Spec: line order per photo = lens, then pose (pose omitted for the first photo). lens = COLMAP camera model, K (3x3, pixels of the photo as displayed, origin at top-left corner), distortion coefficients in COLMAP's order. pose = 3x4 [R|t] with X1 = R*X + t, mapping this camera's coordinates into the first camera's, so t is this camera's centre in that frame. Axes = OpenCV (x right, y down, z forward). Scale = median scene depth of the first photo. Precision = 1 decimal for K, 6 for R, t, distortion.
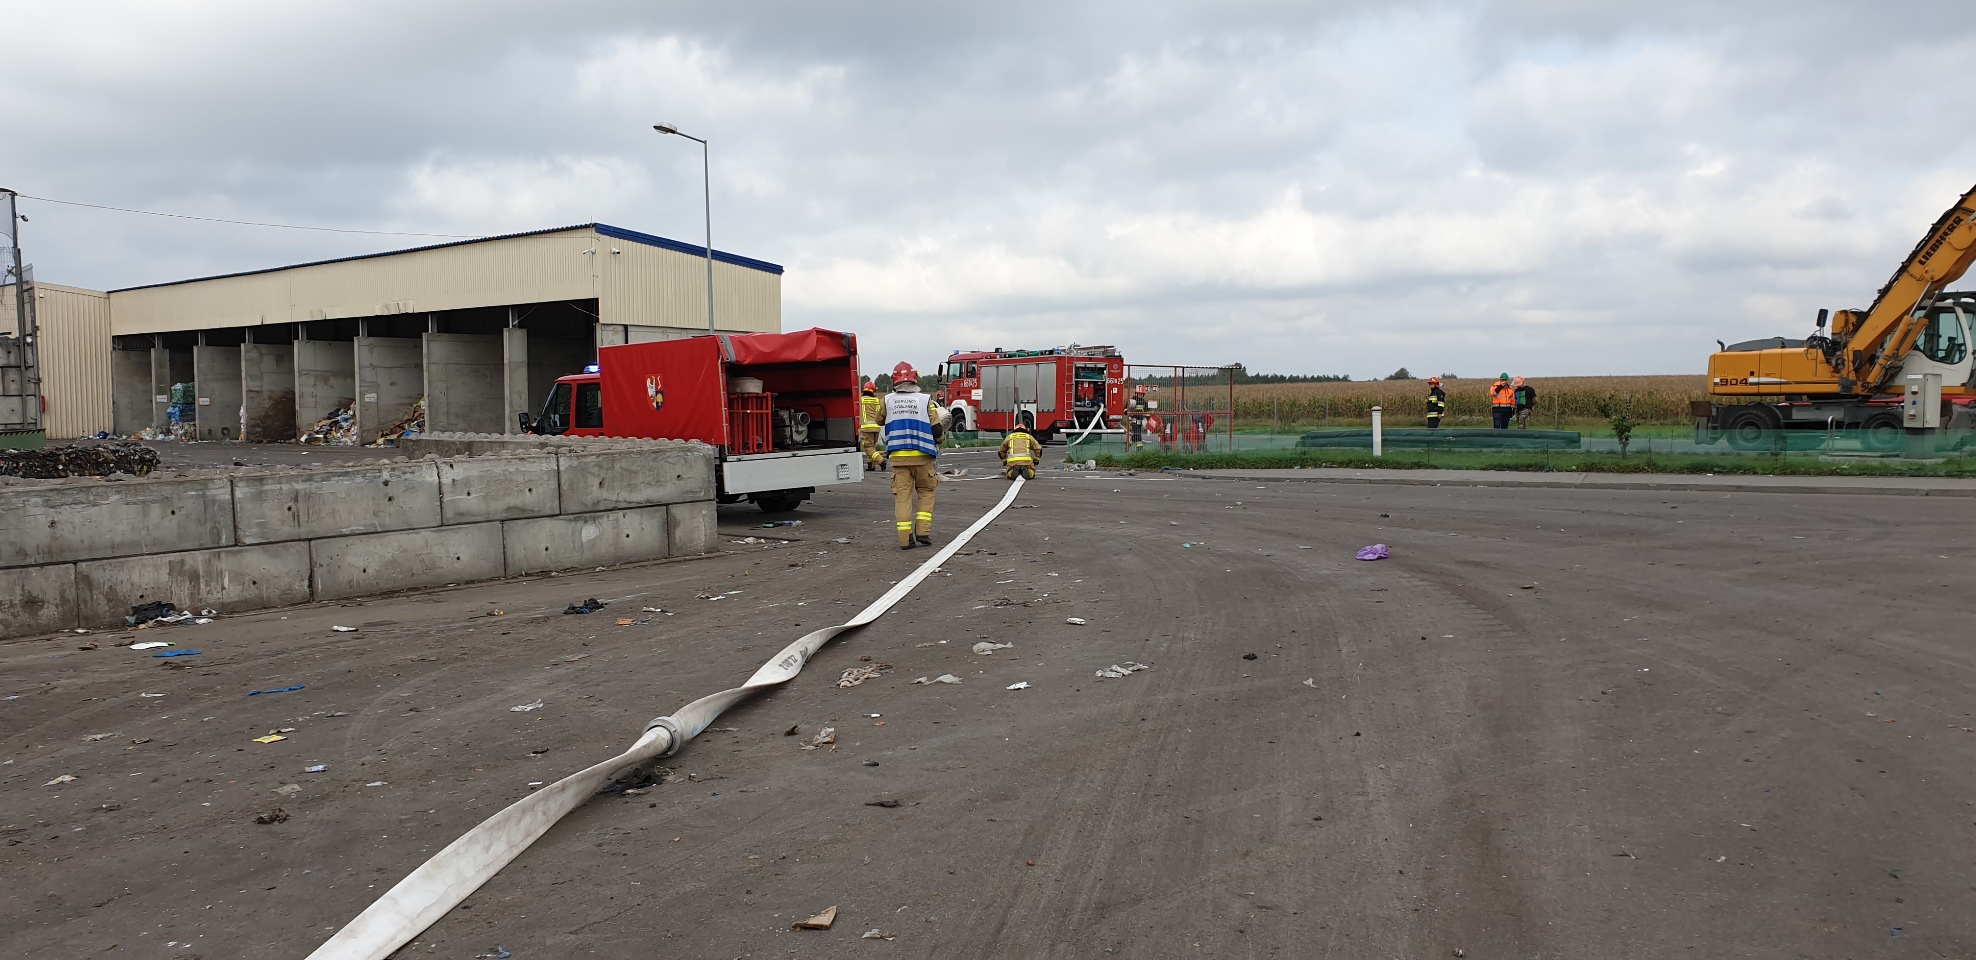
lens RADIAL K [[1667.0, 0, 985.2], [0, 1667.0, 490.9], [0, 0, 1]] dist [0.150245, -0.185425]
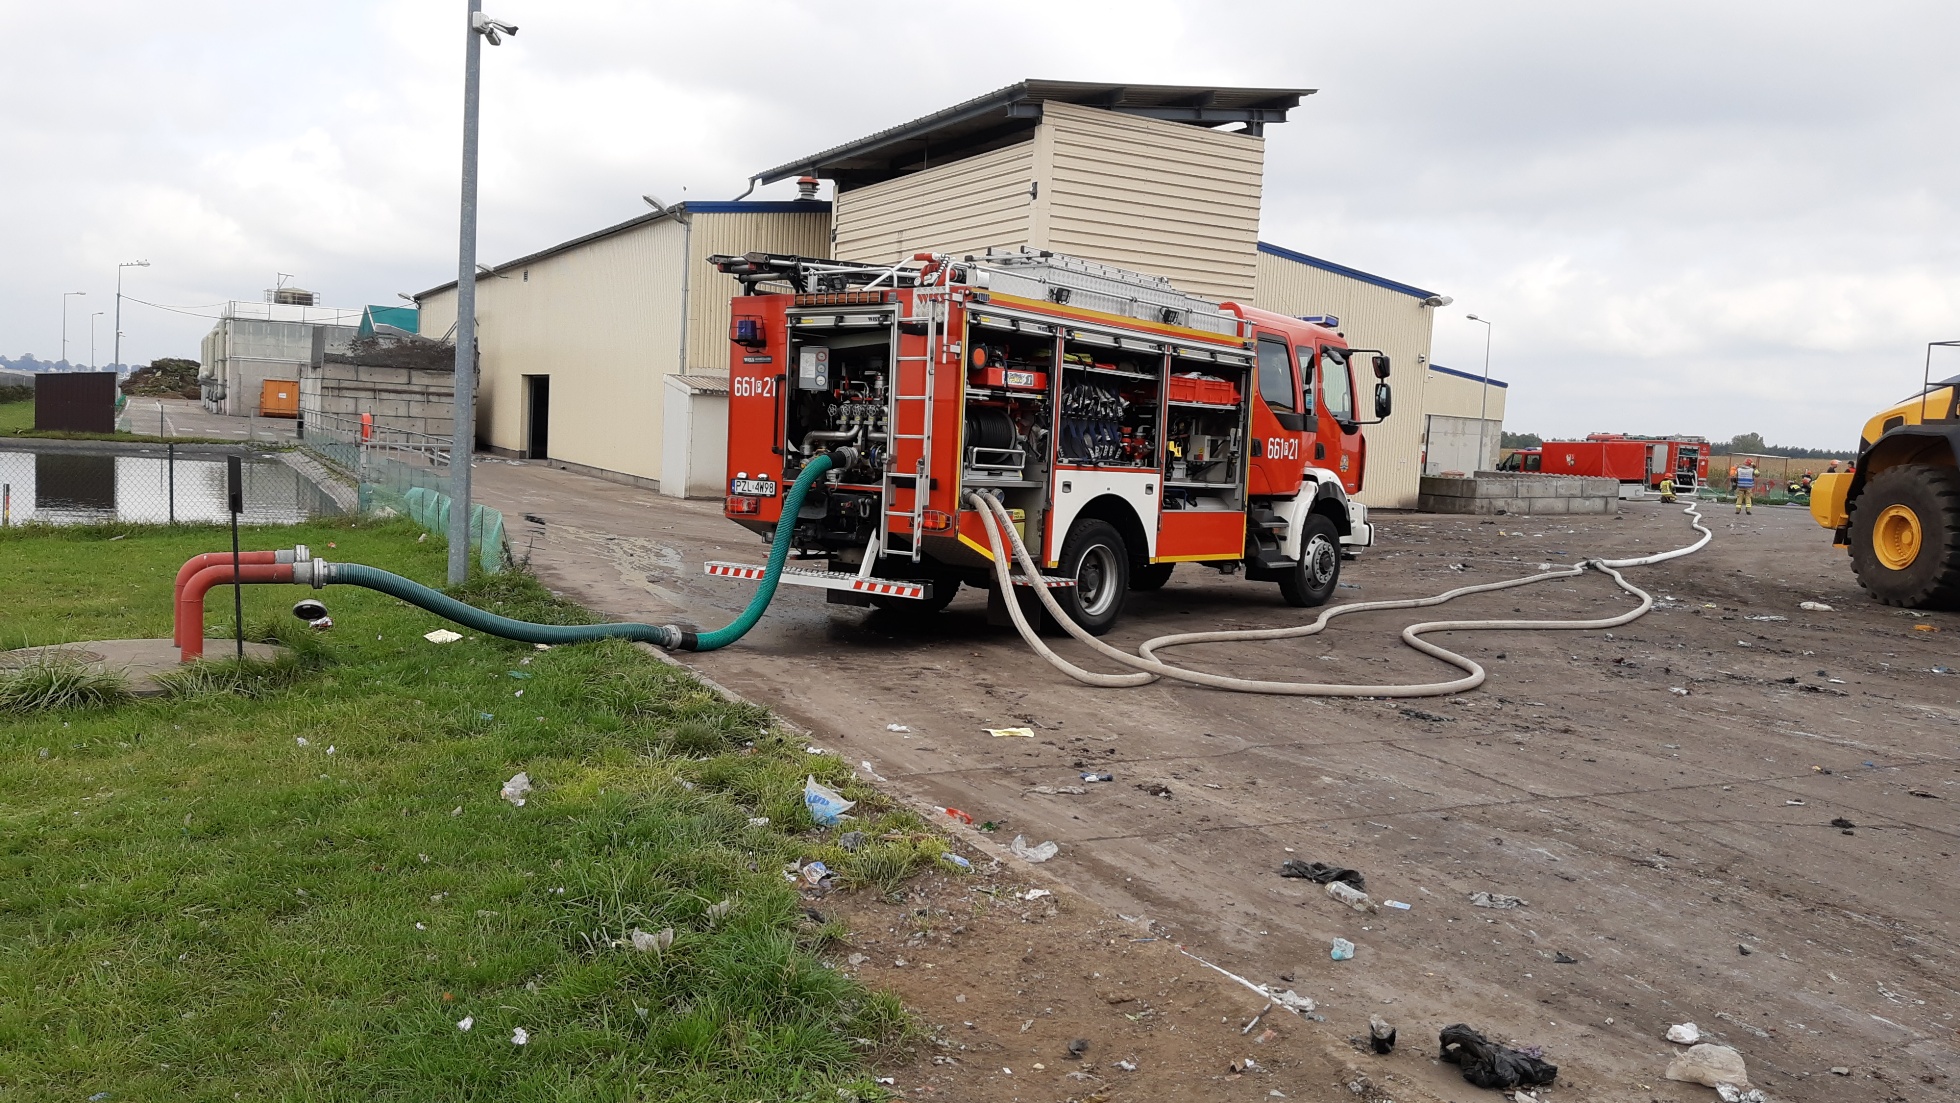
lens RADIAL K [[1596.1, 0, 980.0], [0, 1596.1, 551.5], [0, 0, 1]] dist [0.136773, -0.220561]
pose [[0.956200, 0.078840, -0.281895, -0.180617], [-0.074651, 0.996881, 0.025586, 0.048614], [0.283034, -0.003422, 0.959104, -0.926453]]
